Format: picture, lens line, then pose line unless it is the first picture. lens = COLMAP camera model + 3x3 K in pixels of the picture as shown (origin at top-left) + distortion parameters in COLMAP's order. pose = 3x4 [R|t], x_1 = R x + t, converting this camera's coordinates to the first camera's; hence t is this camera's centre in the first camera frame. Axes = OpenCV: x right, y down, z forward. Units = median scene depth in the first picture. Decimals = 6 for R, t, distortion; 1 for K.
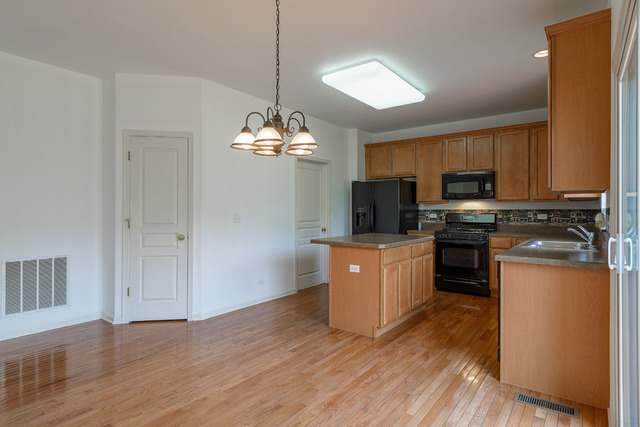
lens RADIAL K [[348.7, 0, 320.0], [0, 348.7, 213.5], [0, 0, 1]] dist [0.013913, -0.002192]
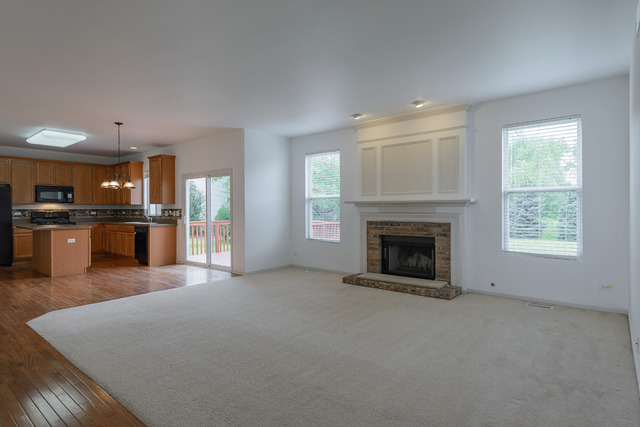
lens RADIAL K [[348.7, 0, 320.0], [0, 348.7, 213.5], [0, 0, 1]] dist [0.013913, -0.002192]
pose [[0.042534, -0.012882, 0.999012, -1.739358], [0.008988, 0.999881, 0.012510, -0.001504], [-0.999055, 0.008447, 0.042645, -0.433763]]
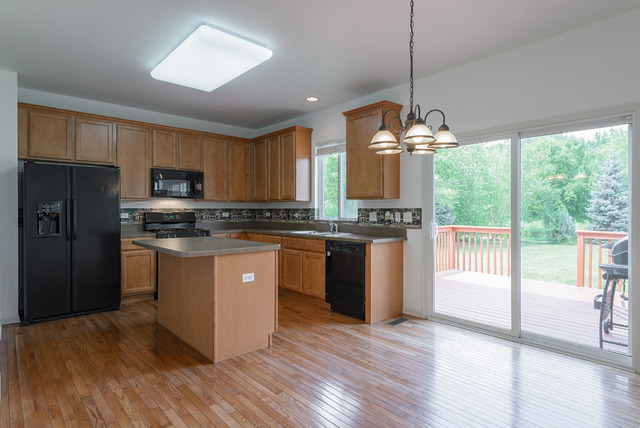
lens RADIAL K [[348.7, 0, 320.0], [0, 348.7, 214.0], [0, 0, 1]] dist [0.013913, -0.002192]
pose [[0.187187, -0.011192, 0.982261, -0.702854], [0.005507, 0.999931, 0.010344, -0.005651], [-0.982309, 0.003473, 0.187235, 0.660856]]
